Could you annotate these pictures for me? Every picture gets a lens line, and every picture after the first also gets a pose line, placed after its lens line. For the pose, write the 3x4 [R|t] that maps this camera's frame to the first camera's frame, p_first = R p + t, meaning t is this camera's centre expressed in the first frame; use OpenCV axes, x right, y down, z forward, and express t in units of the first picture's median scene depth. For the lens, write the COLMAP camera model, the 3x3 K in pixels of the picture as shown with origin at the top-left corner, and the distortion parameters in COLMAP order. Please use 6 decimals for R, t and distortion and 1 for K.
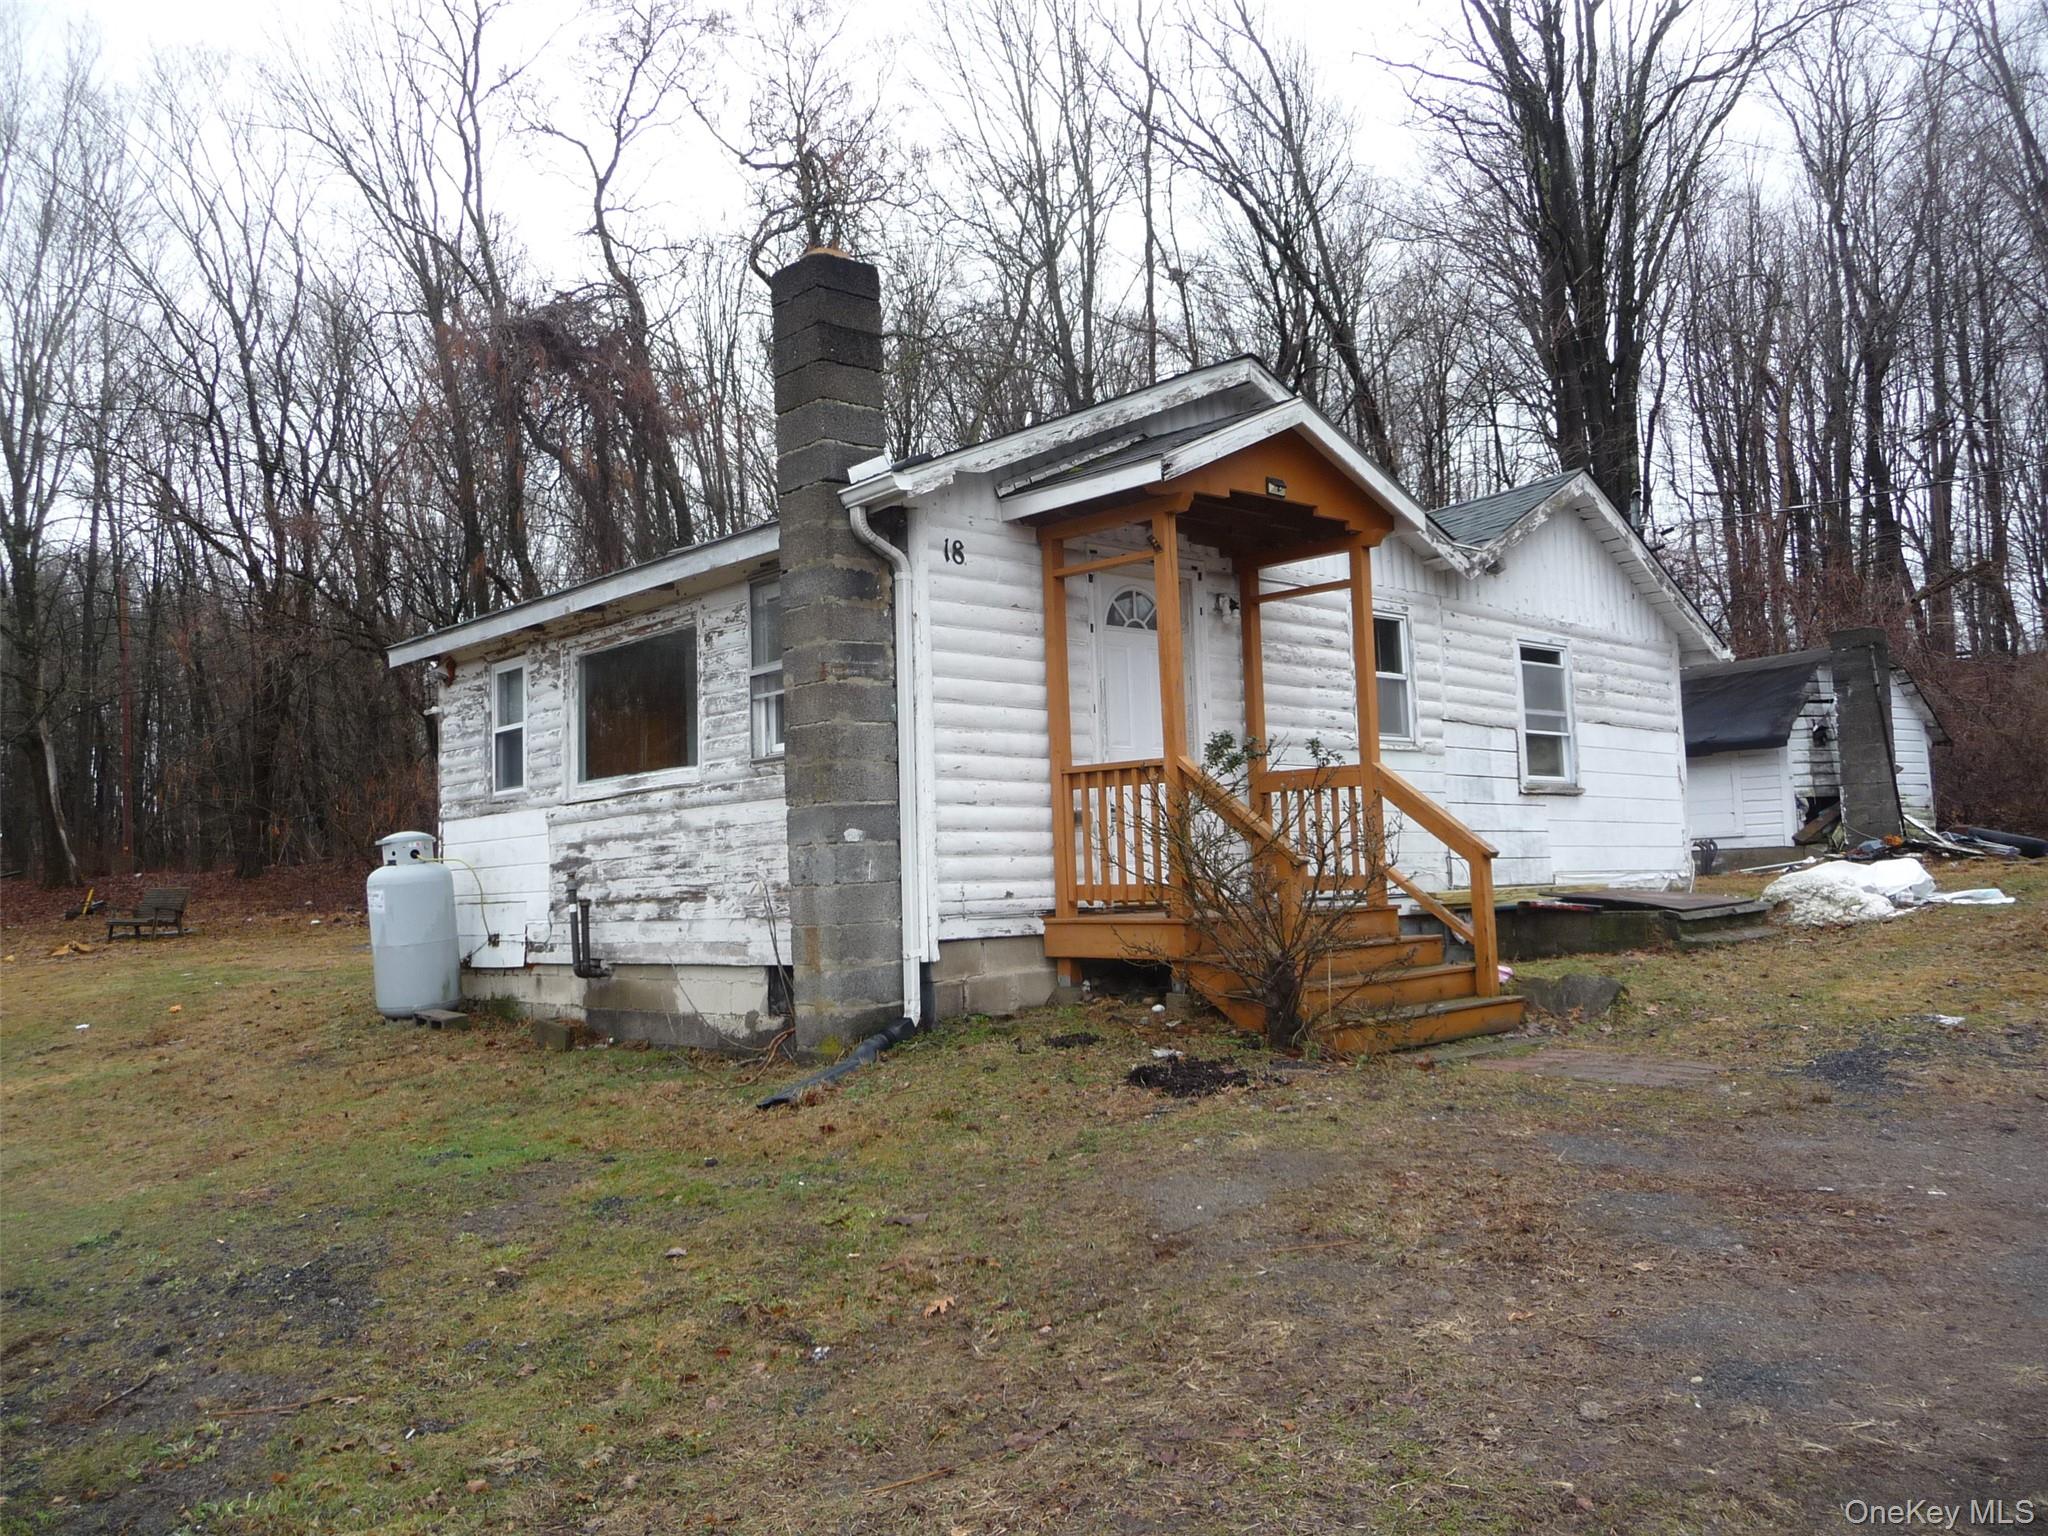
lens RADIAL K [[1676.9, 0, 1016.2], [0, 1676.9, 757.7], [0, 0, 1]] dist [-0.030350, 0.004034]
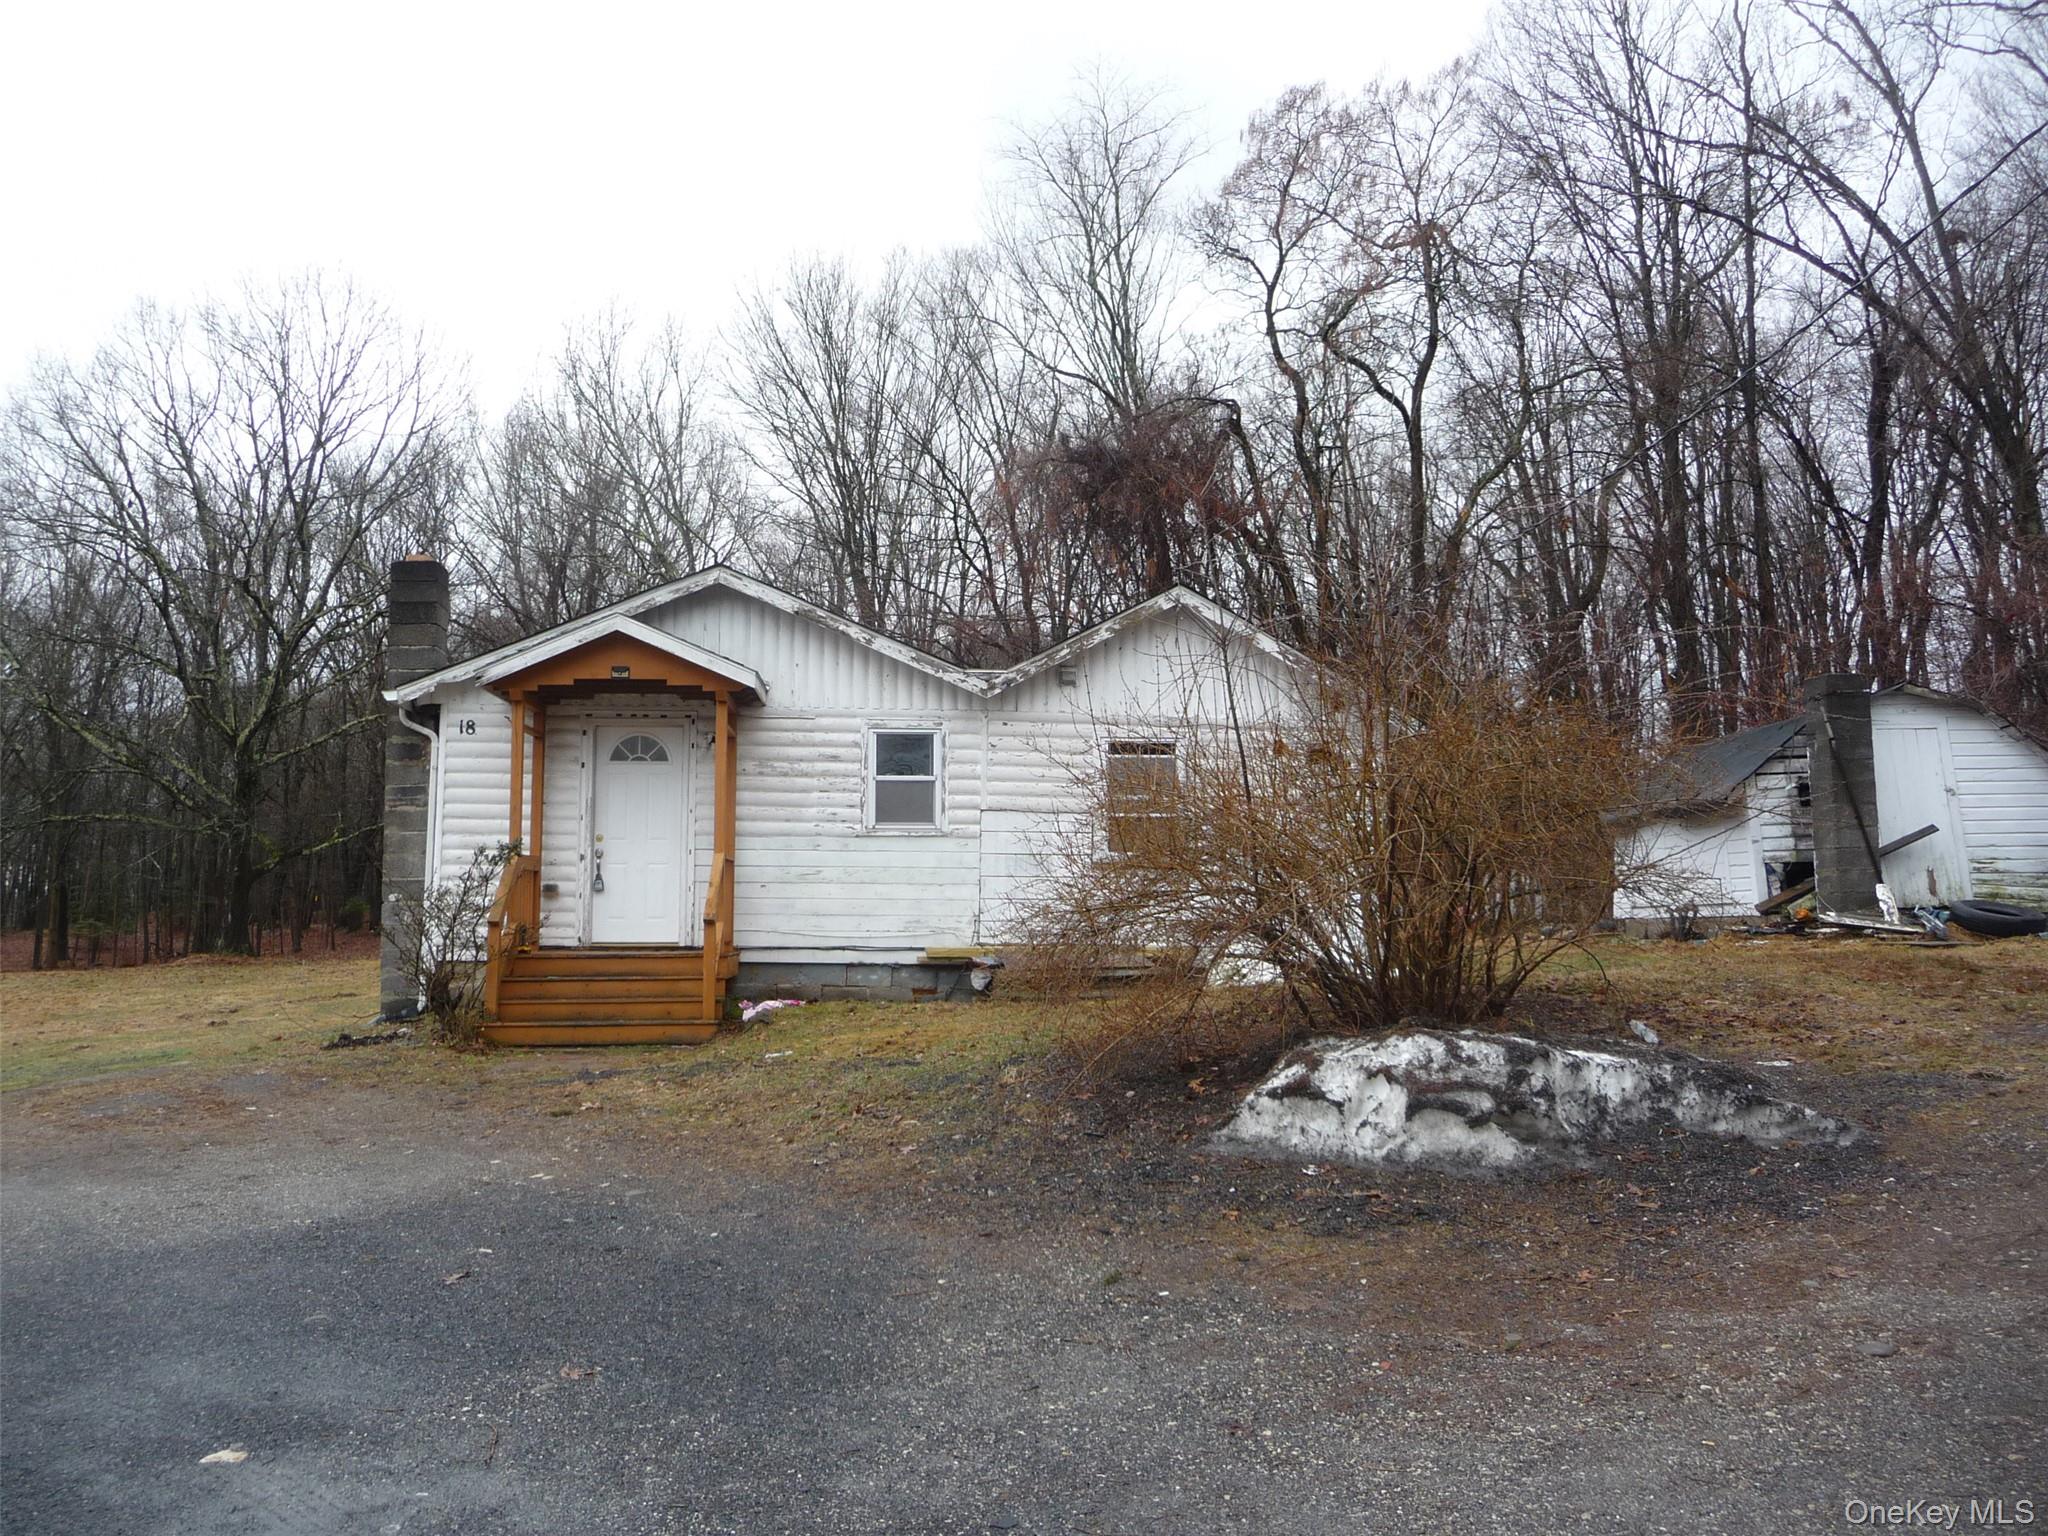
lens RADIAL K [[1676.9, 0, 1016.2], [0, 1676.9, 757.7], [0, 0, 1]] dist [-0.030350, 0.004034]
pose [[0.779187, -0.026901, -0.626214, 1.084422], [0.021020, 0.999638, -0.016787, -0.040862], [0.626439, -0.000082, 0.779470, 0.038793]]
